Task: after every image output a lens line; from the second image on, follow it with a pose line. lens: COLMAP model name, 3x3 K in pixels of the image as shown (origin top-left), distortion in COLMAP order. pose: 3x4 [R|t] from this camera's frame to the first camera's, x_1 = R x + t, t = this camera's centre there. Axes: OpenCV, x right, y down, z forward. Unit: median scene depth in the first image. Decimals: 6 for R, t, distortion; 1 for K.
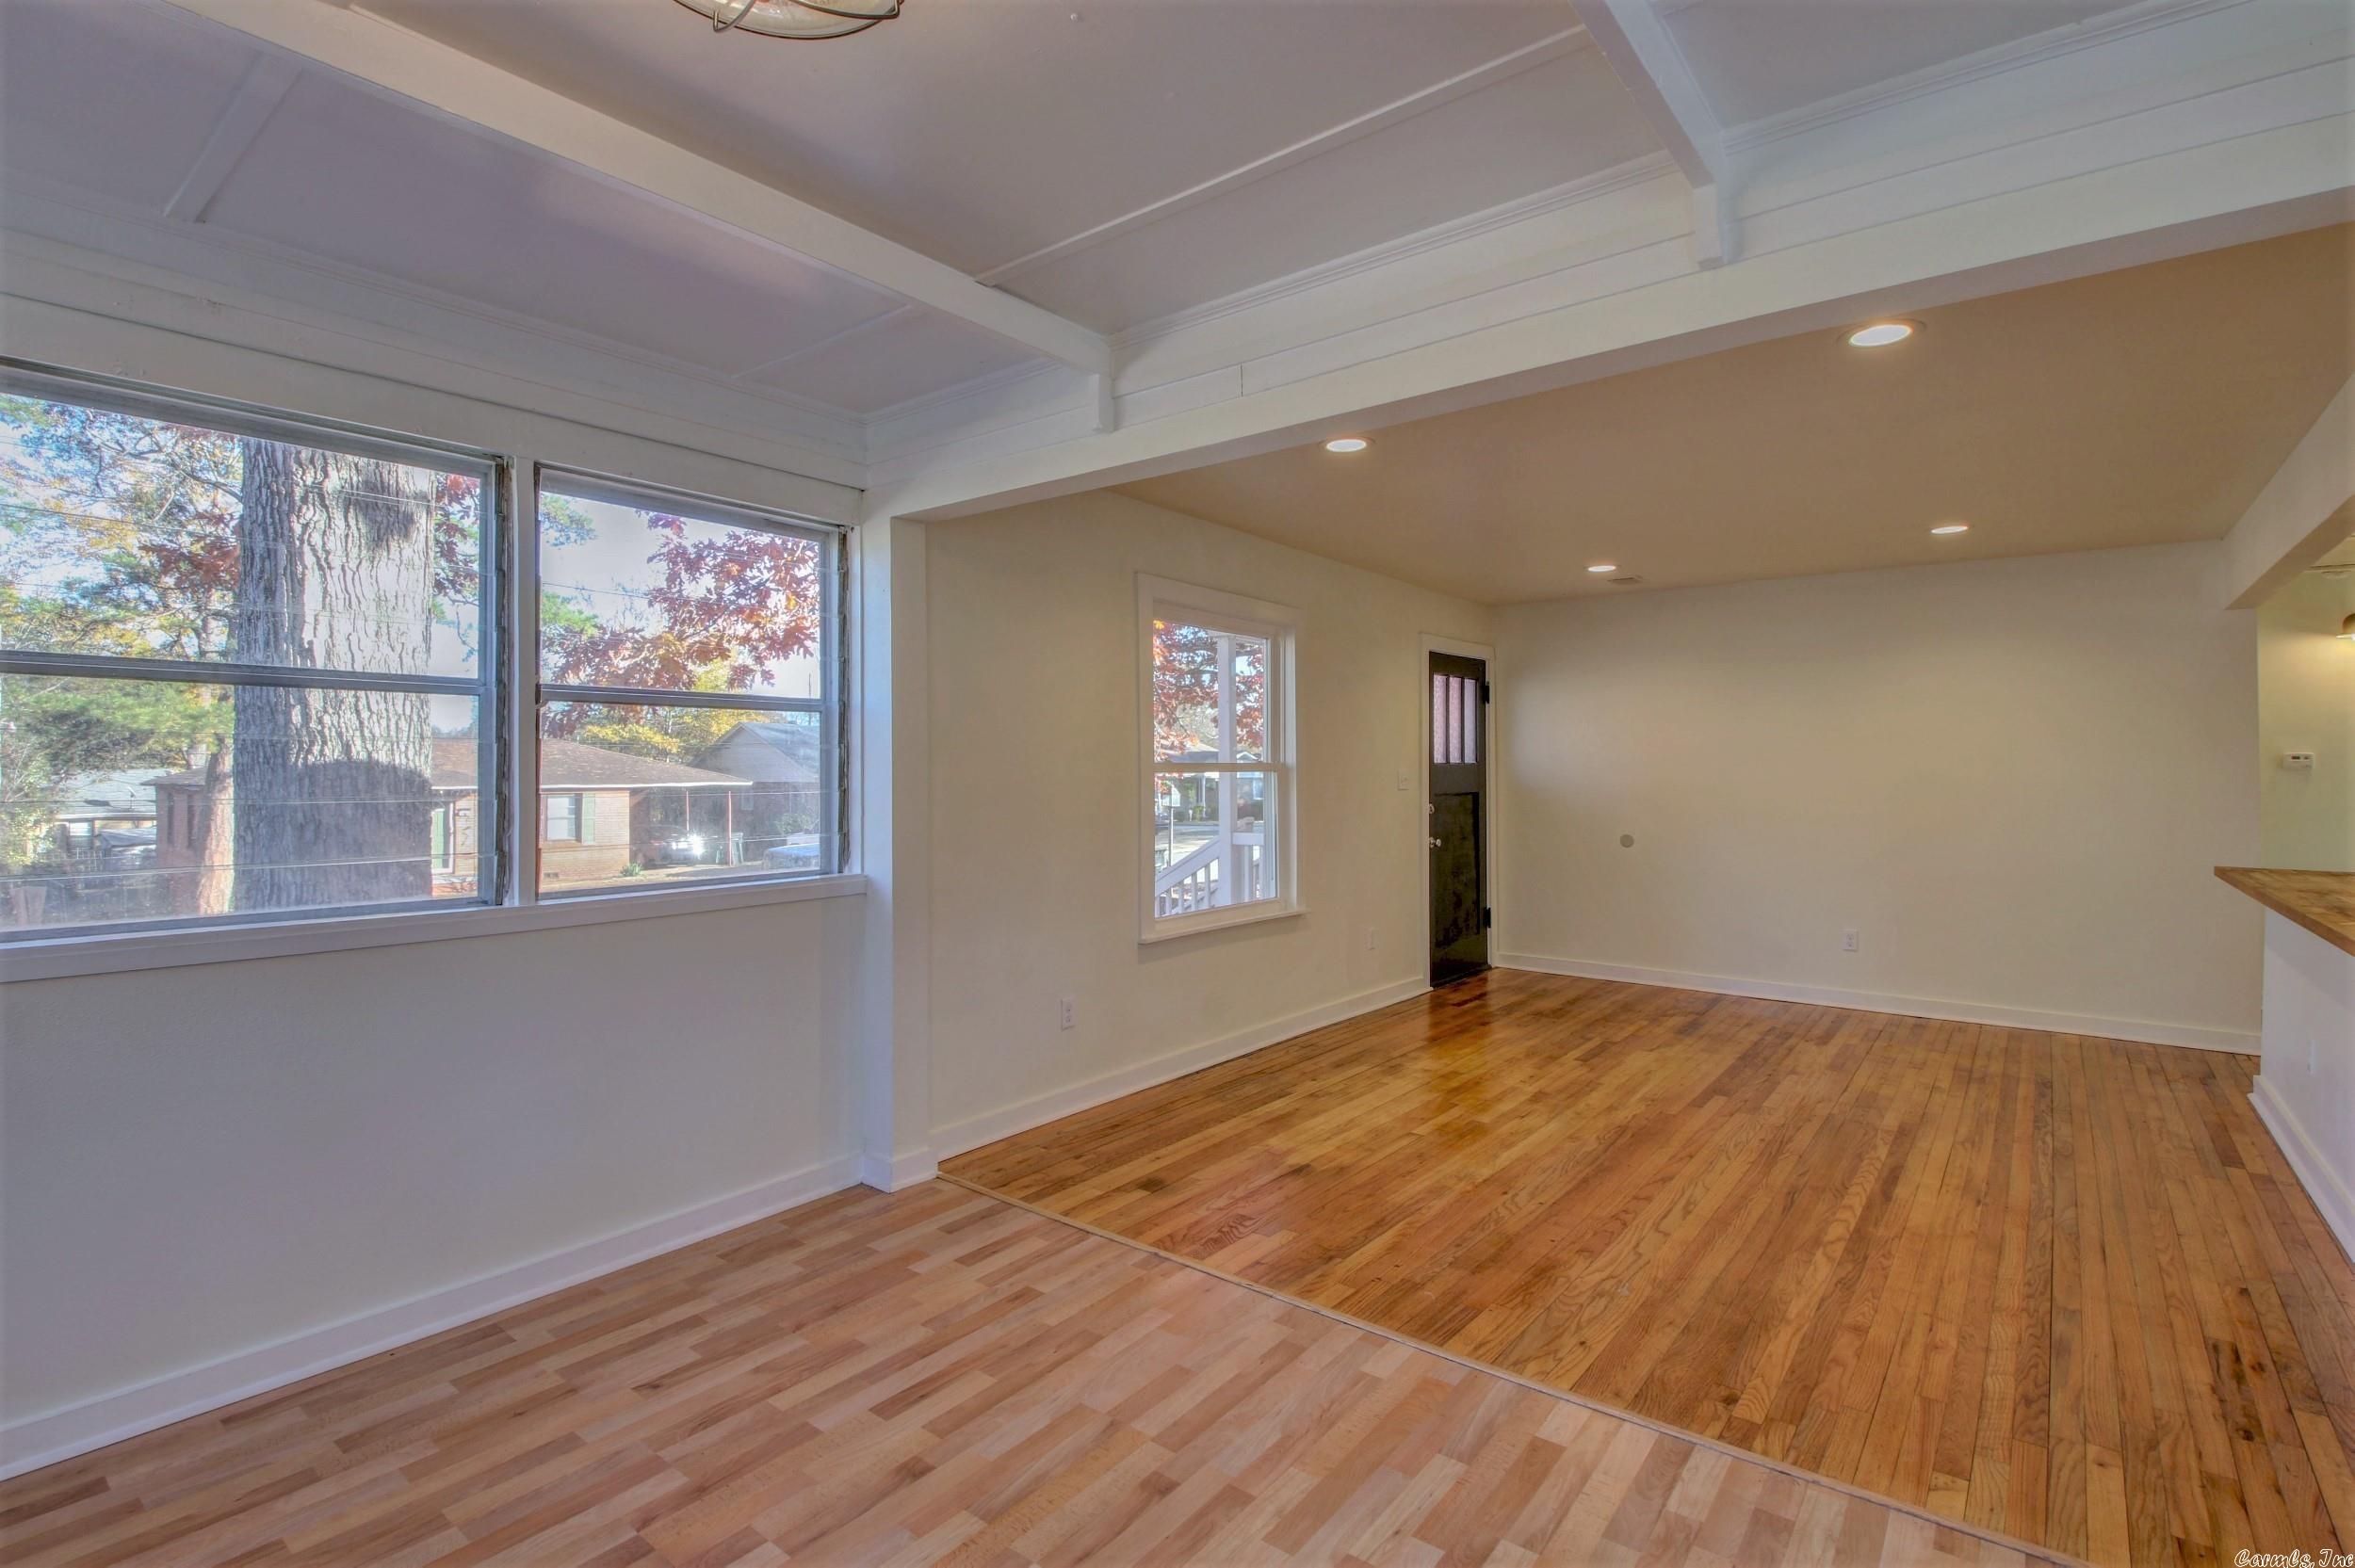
lens RADIAL K [[1105.9, 0, 1178.8], [0, 1105.9, 773.2], [0, 0, 1]] dist [-0.003734, -0.007238]
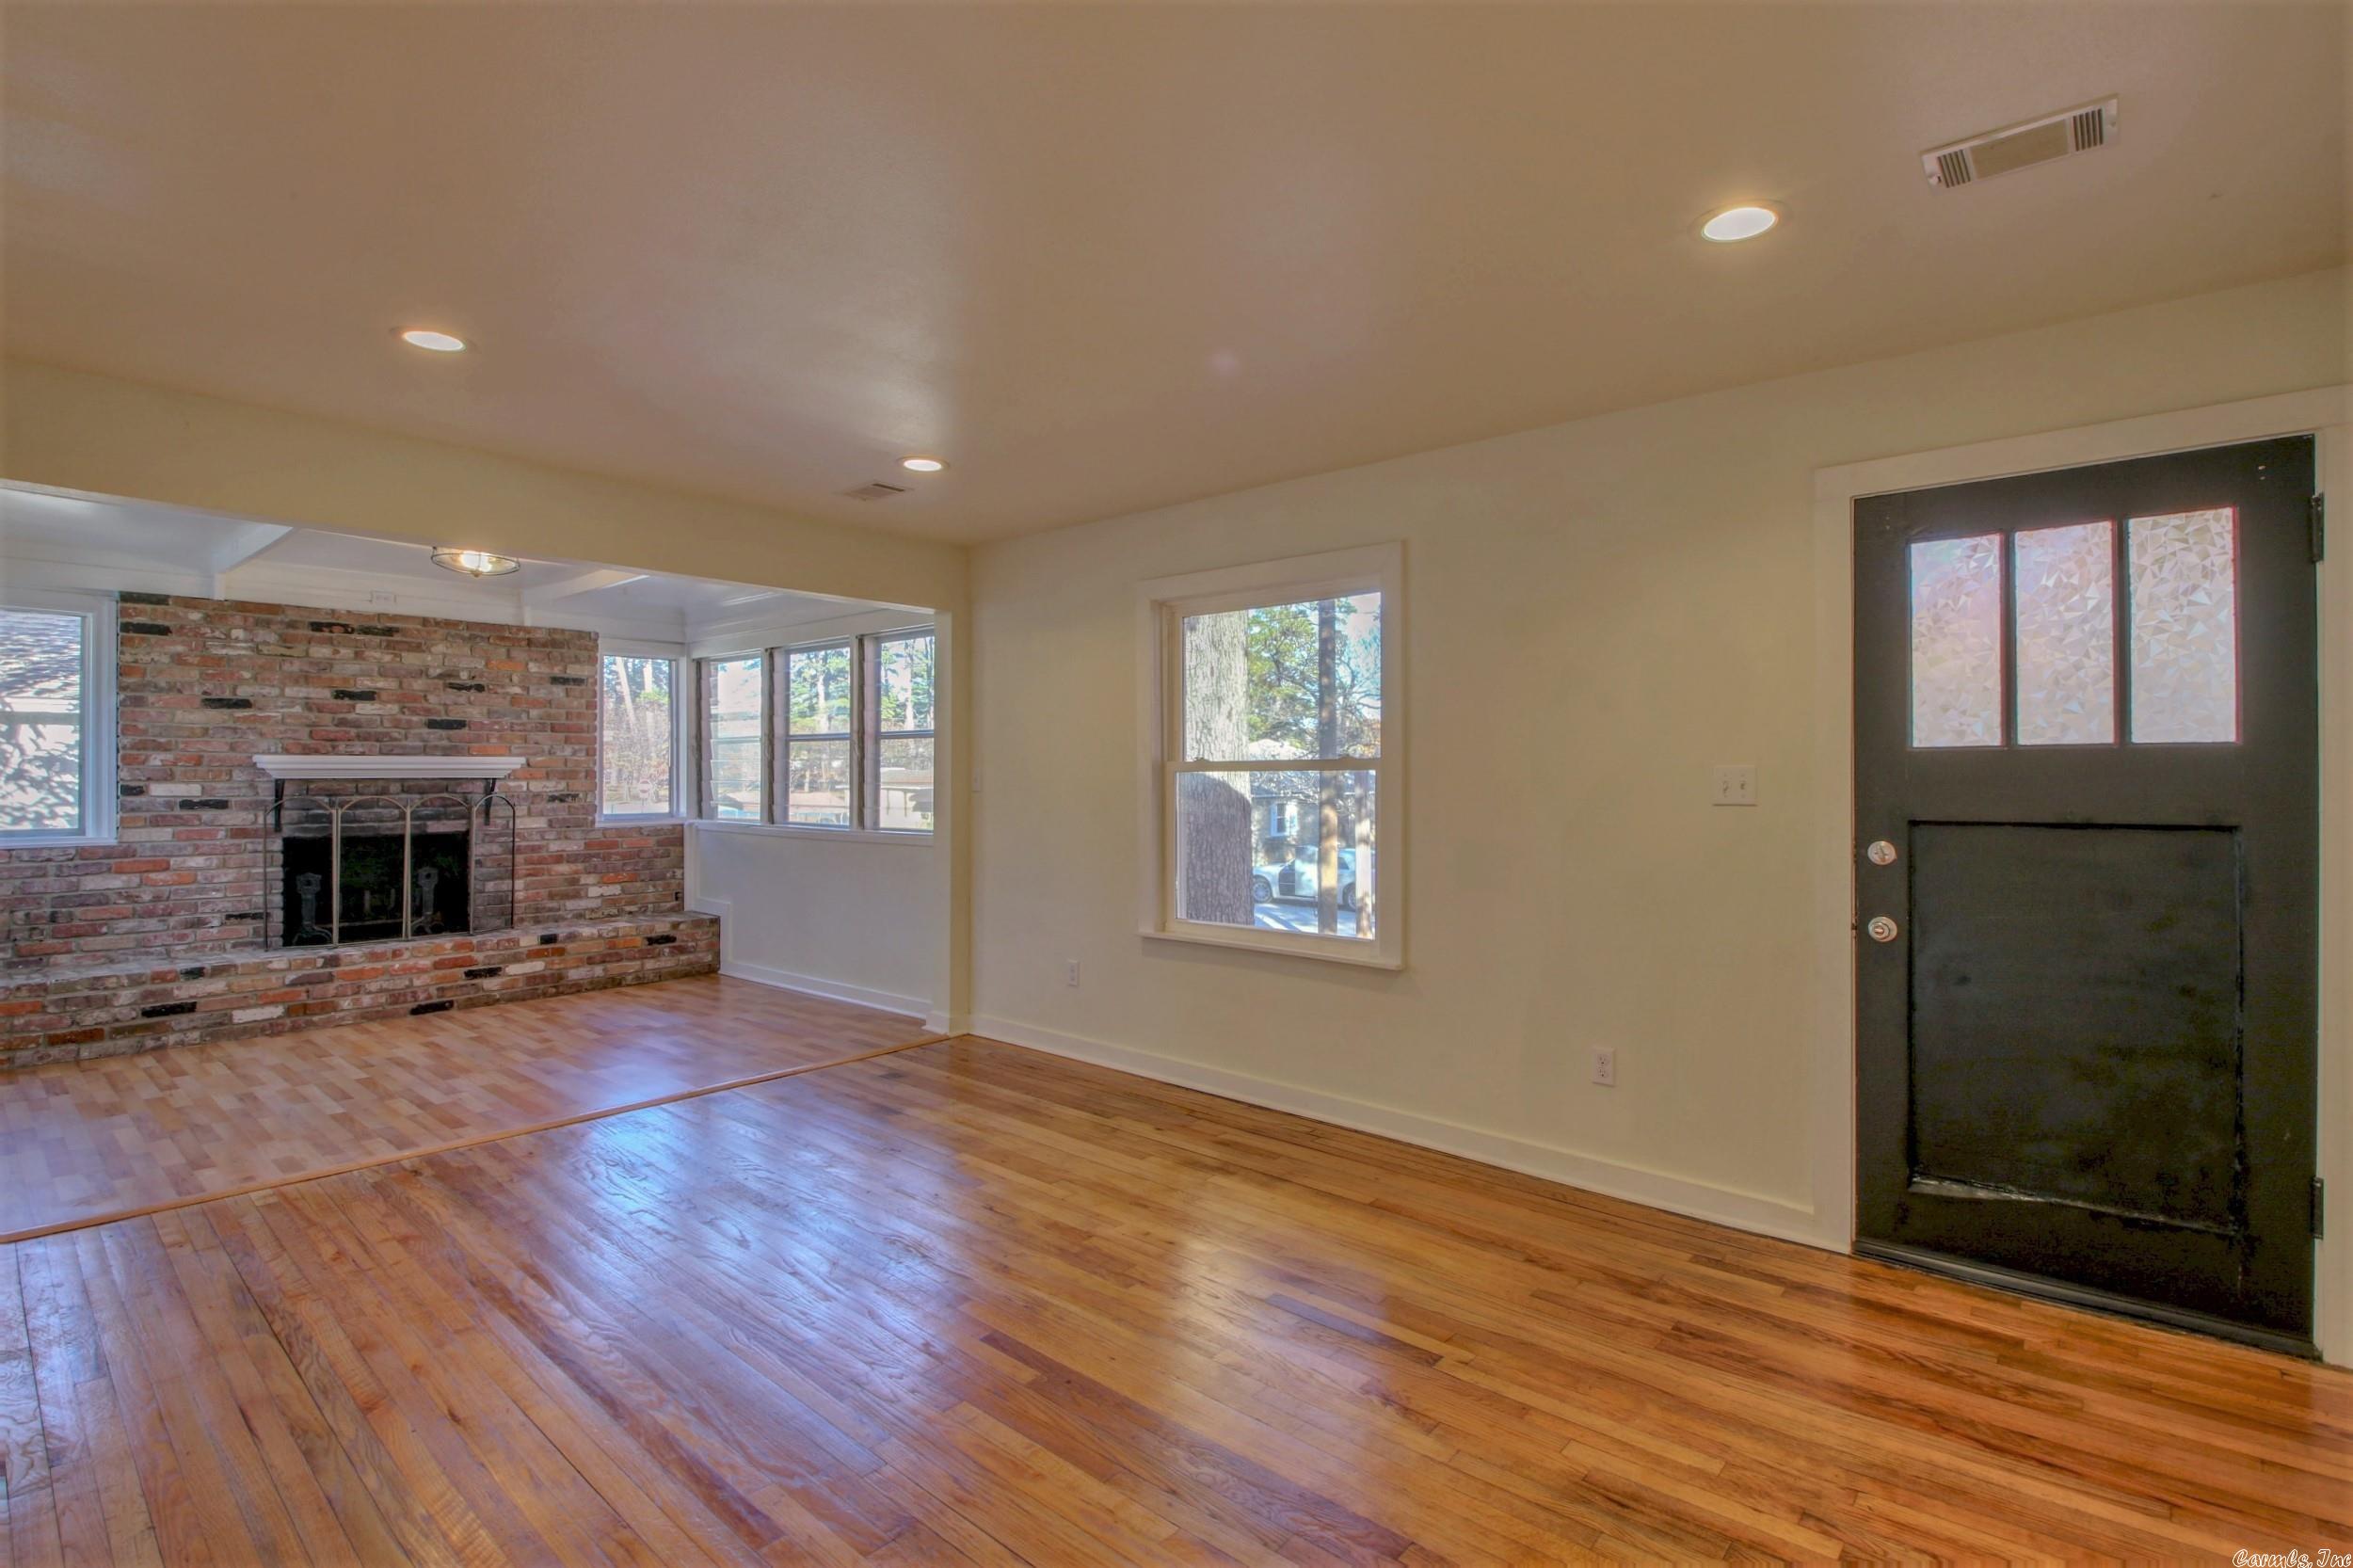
lens RADIAL K [[1105.1, 0, 1156.3], [0, 1105.1, 773.5], [0, 0, 1]] dist [-0.003734, -0.007238]
pose [[-0.057800, 0.000947, -0.998328, 1.266558], [0.001281, 0.999999, 0.000874, 0.000586], [0.998327, -0.001228, -0.057801, 1.355202]]
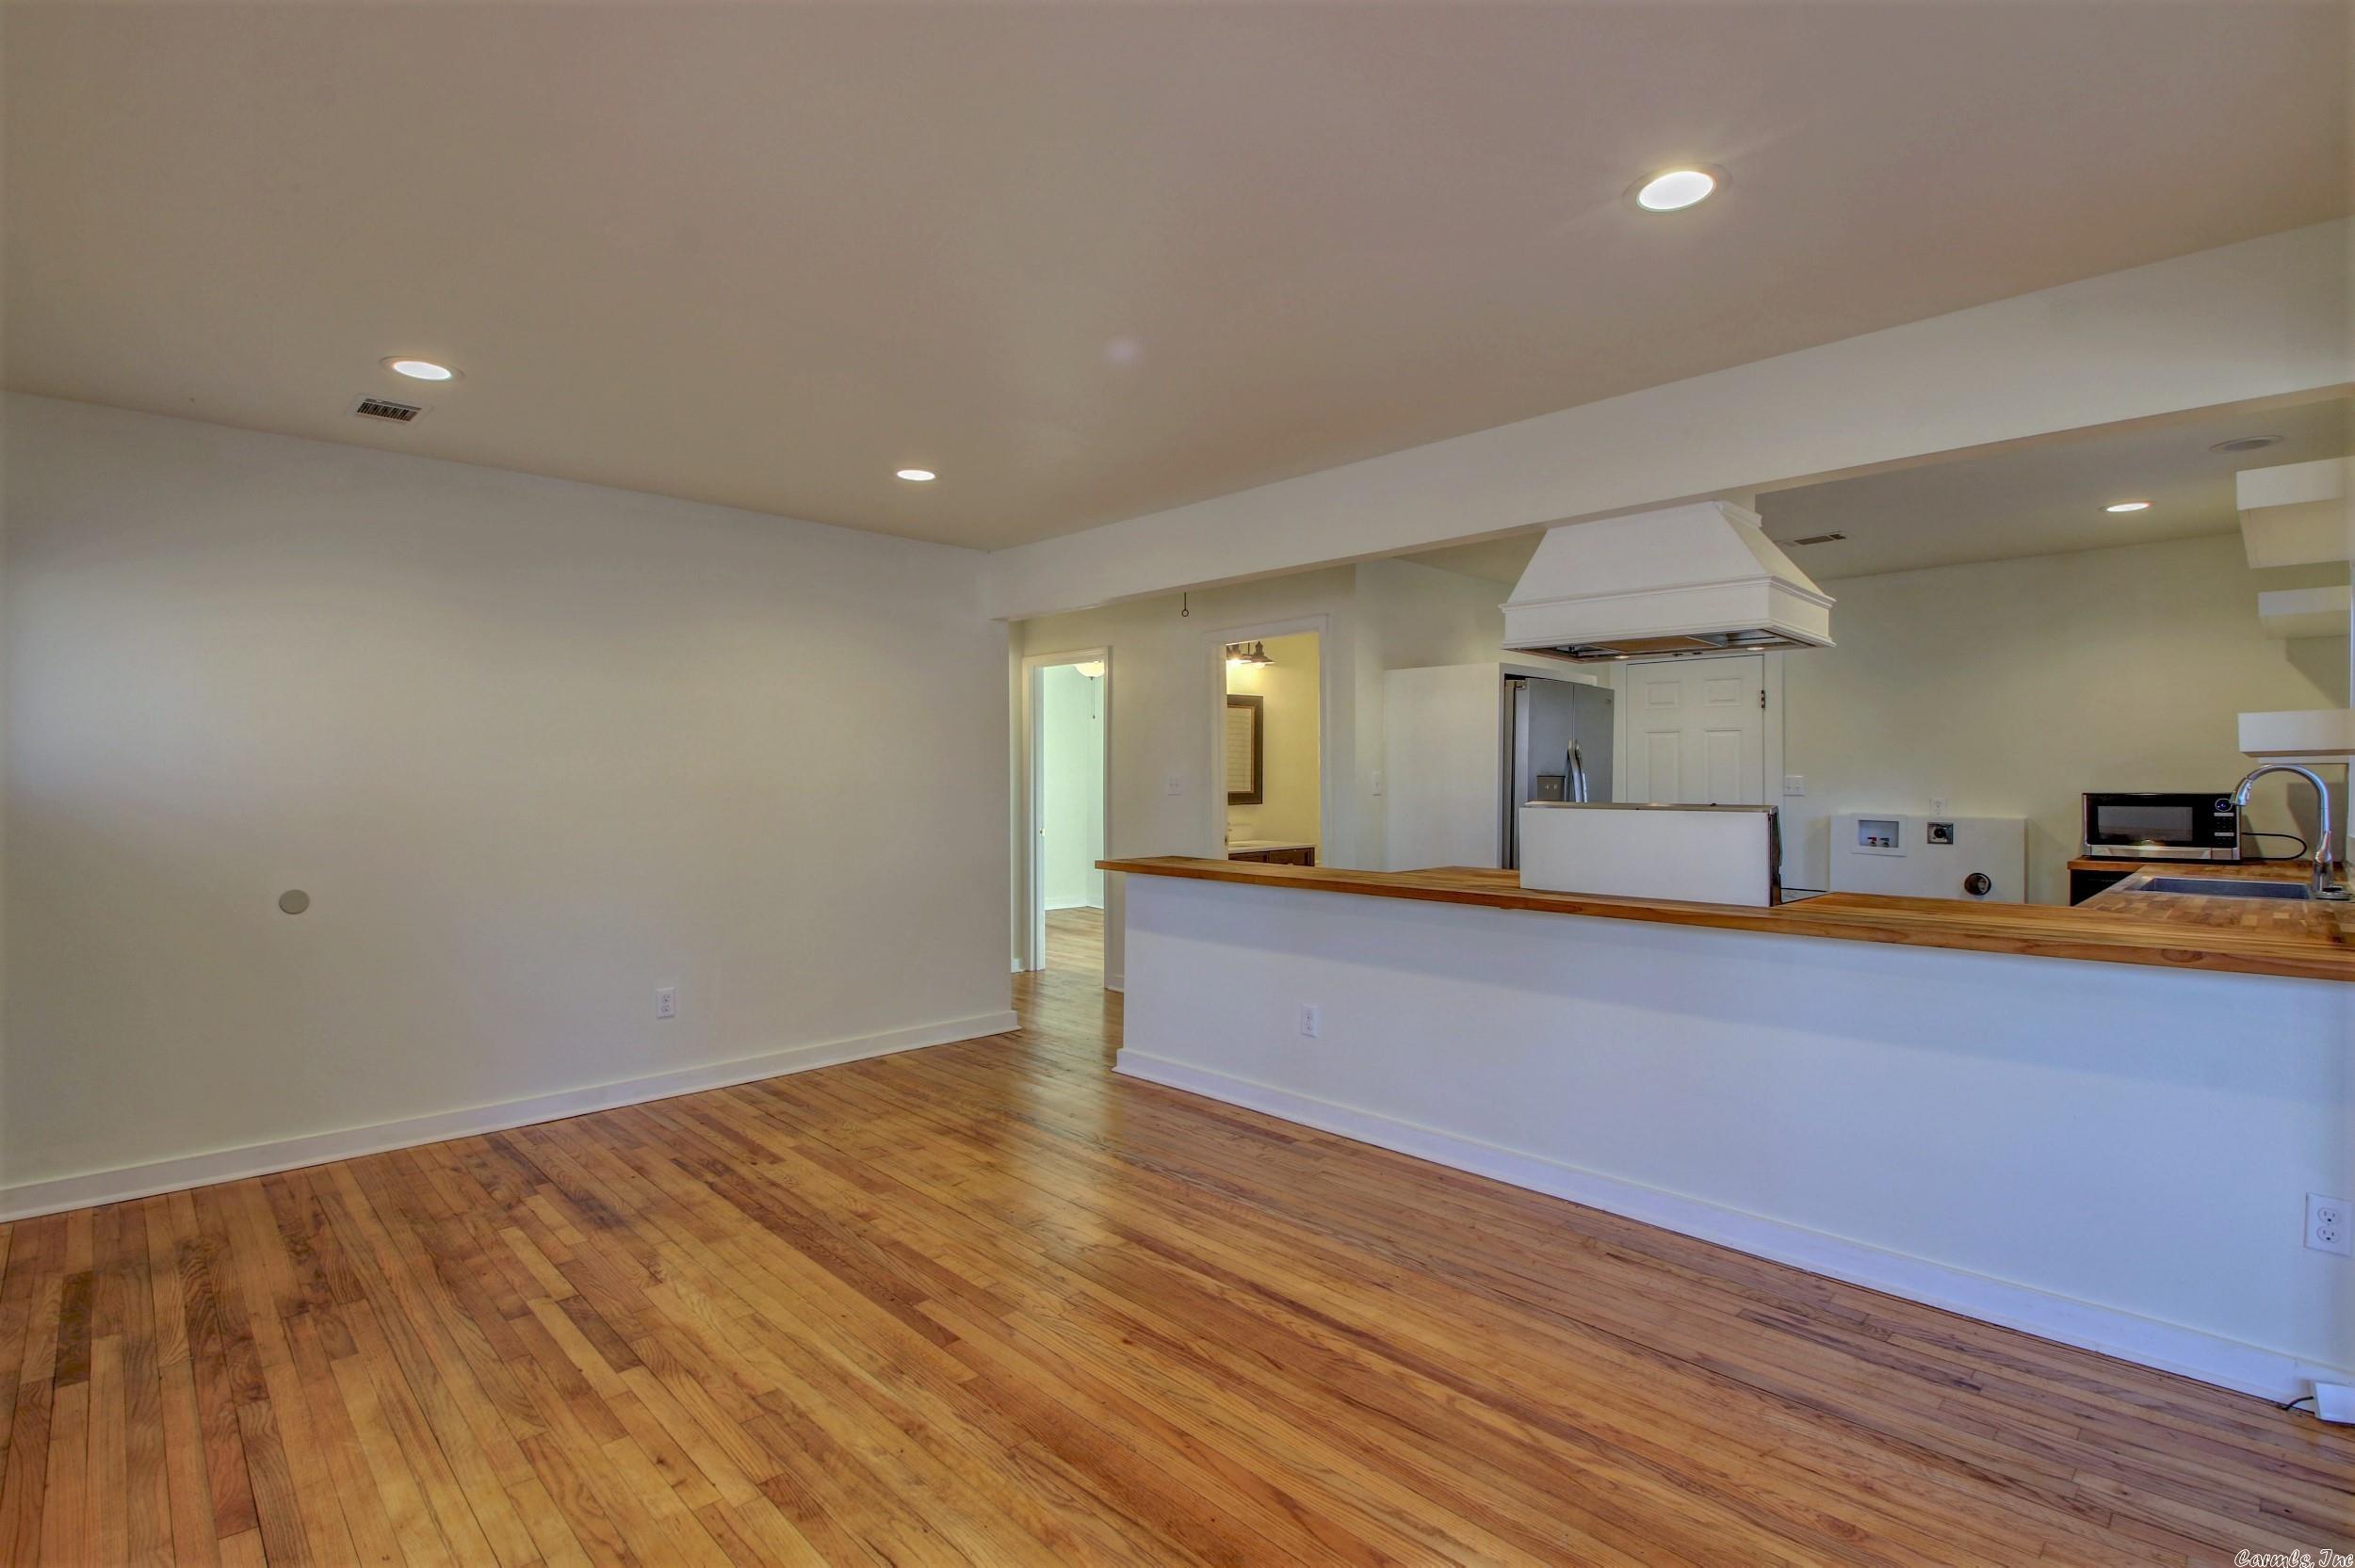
lens RADIAL K [[1105.9, 0, 1187.1], [0, 1105.9, 763.7], [0, 0, 1]] dist [-0.003734, -0.007238]
pose [[0.121631, 0.001435, 0.992574, -0.127577], [-0.003538, 0.999993, -0.001012, -0.010947], [-0.992569, -0.003389, 0.121635, 0.968209]]
